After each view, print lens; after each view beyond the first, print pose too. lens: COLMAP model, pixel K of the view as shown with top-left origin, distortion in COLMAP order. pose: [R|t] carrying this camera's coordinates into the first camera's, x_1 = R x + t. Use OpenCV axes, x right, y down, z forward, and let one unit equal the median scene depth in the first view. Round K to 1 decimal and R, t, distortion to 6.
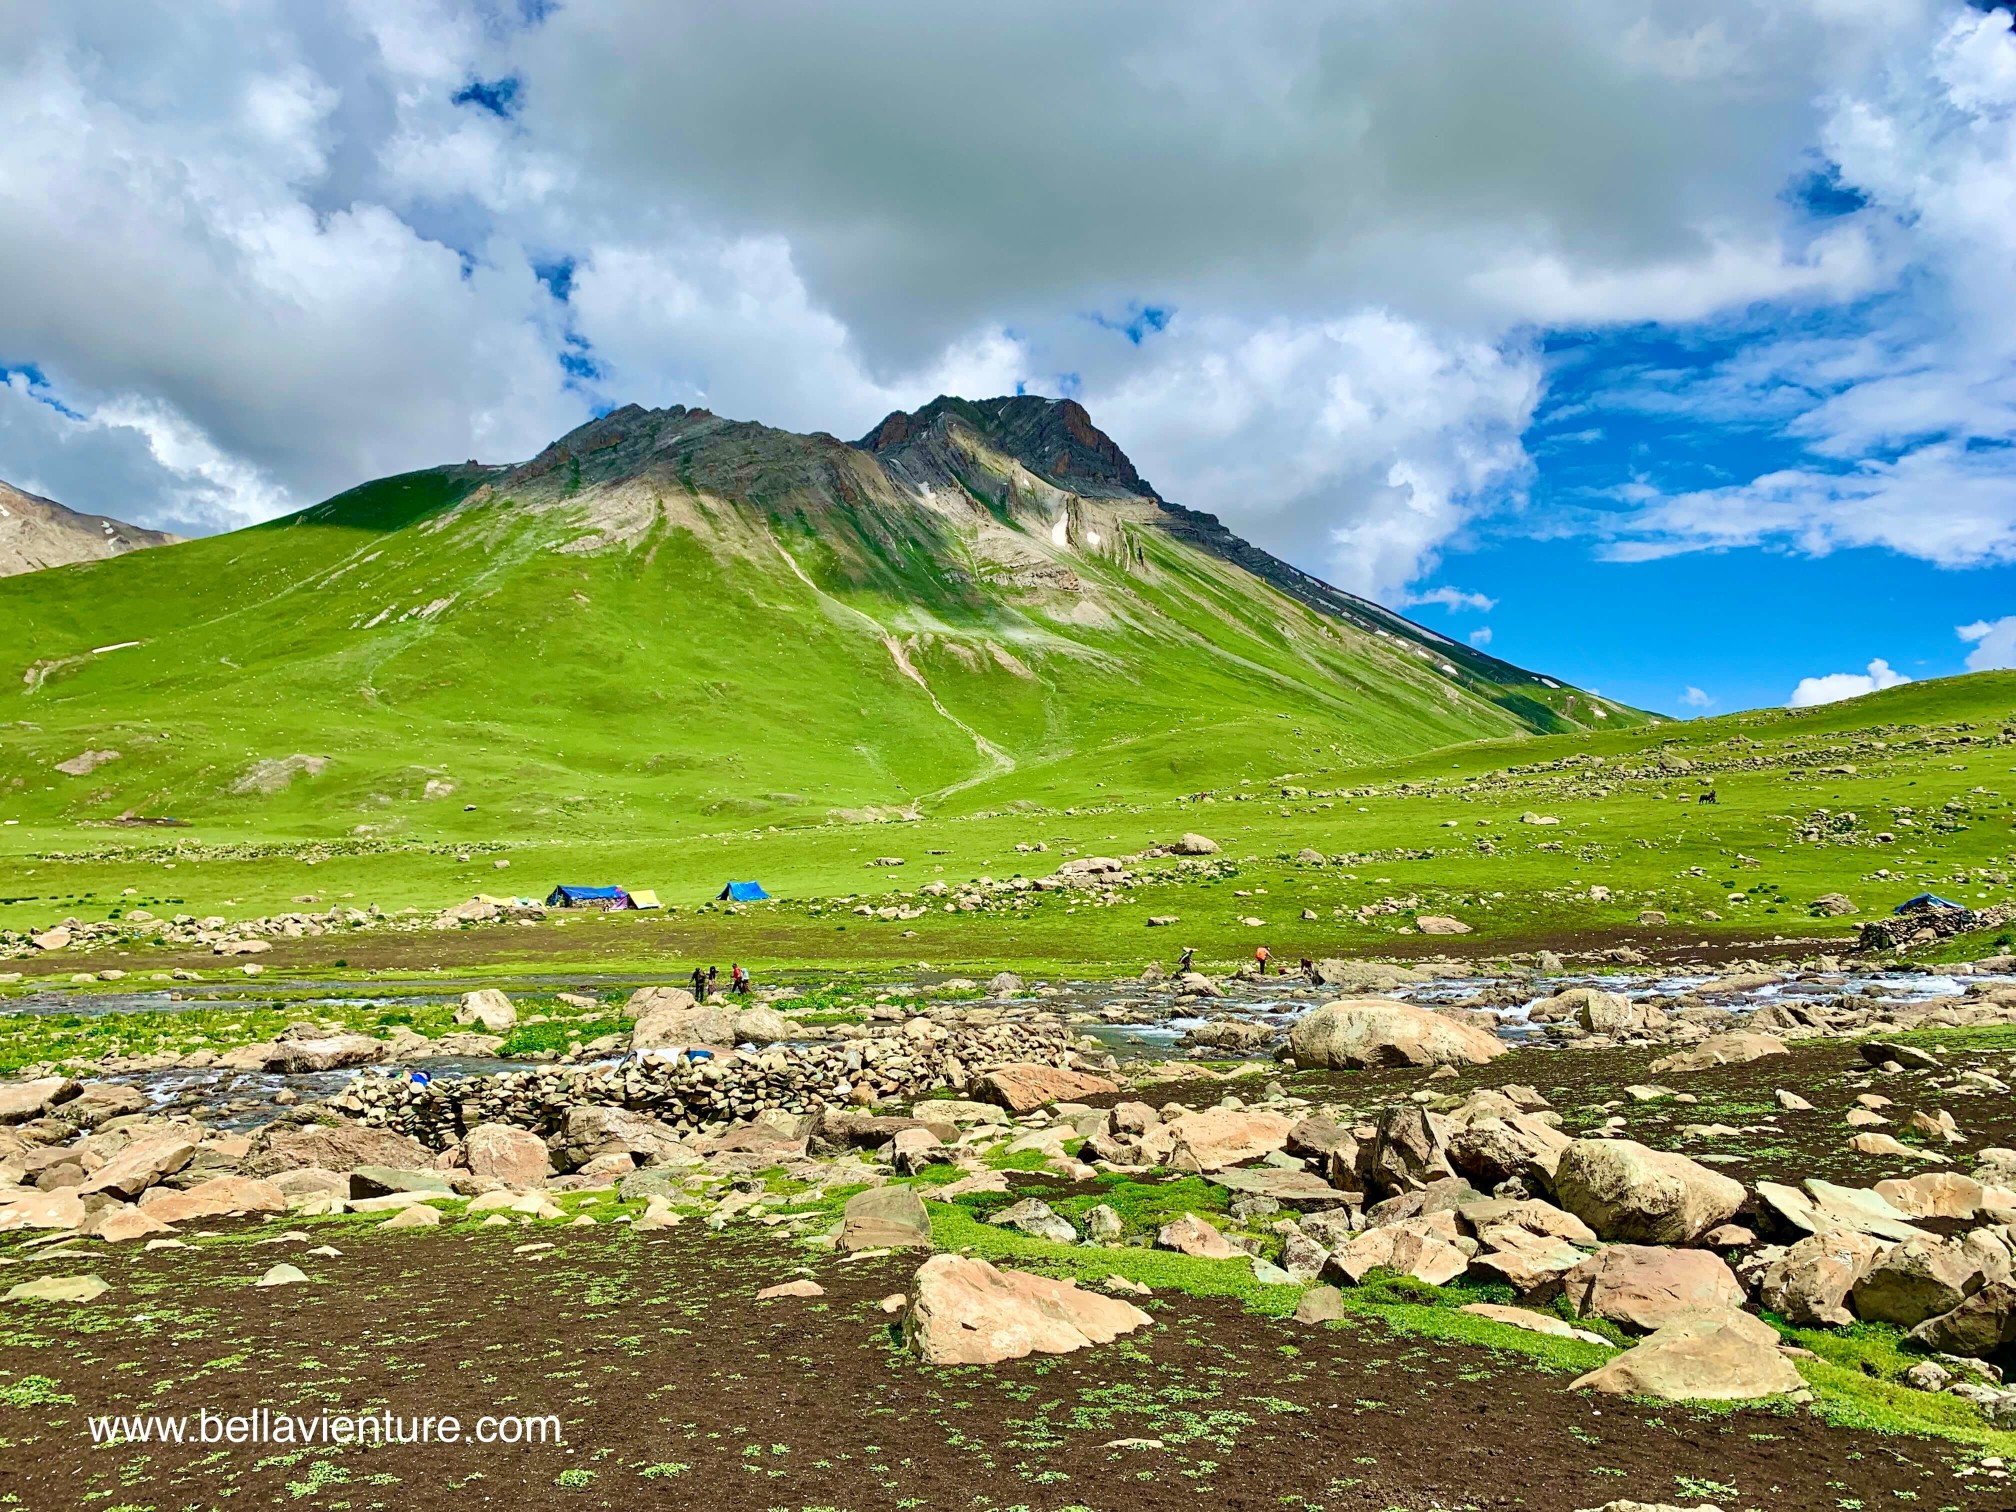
lens RADIAL K [[1503.9, 0, 1028.9], [0, 1503.9, 775.9], [0, 0, 1]] dist [0.013340, -0.016815]
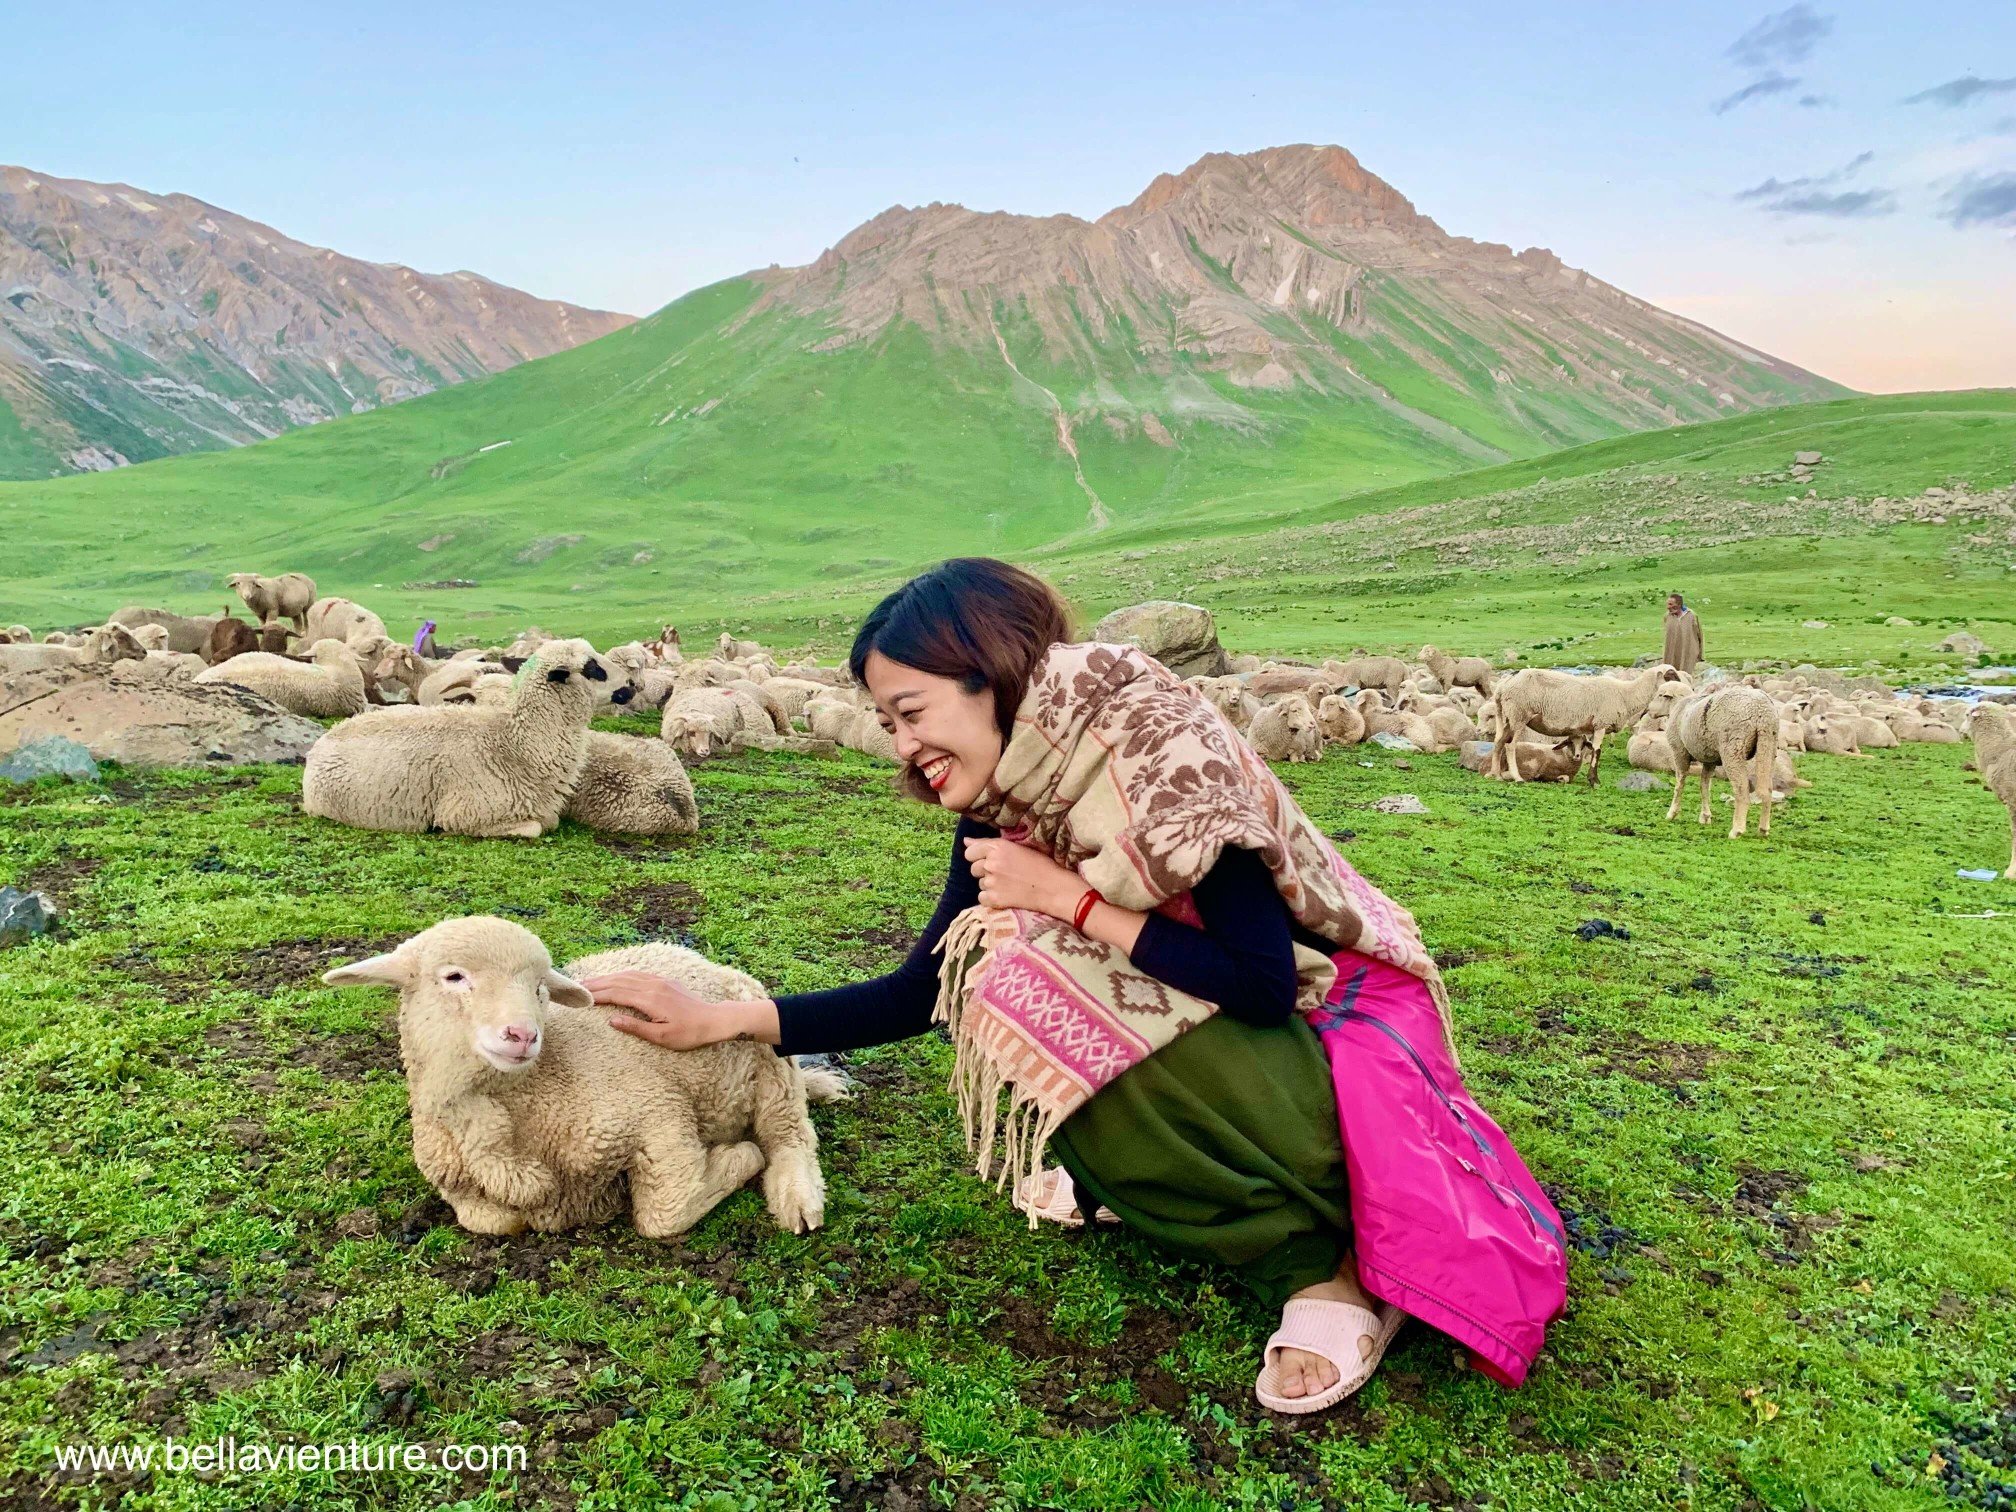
lens RADIAL K [[1503.9, 0, 1009.6], [0, 1503.9, 760.8], [0, 0, 1]] dist [0.013340, -0.016815]
pose [[0.954127, 0.033708, -0.297500, 0.206979], [0.018206, 0.985271, 0.170027, -0.020939], [0.298849, -0.167643, 0.939460, -0.166191]]
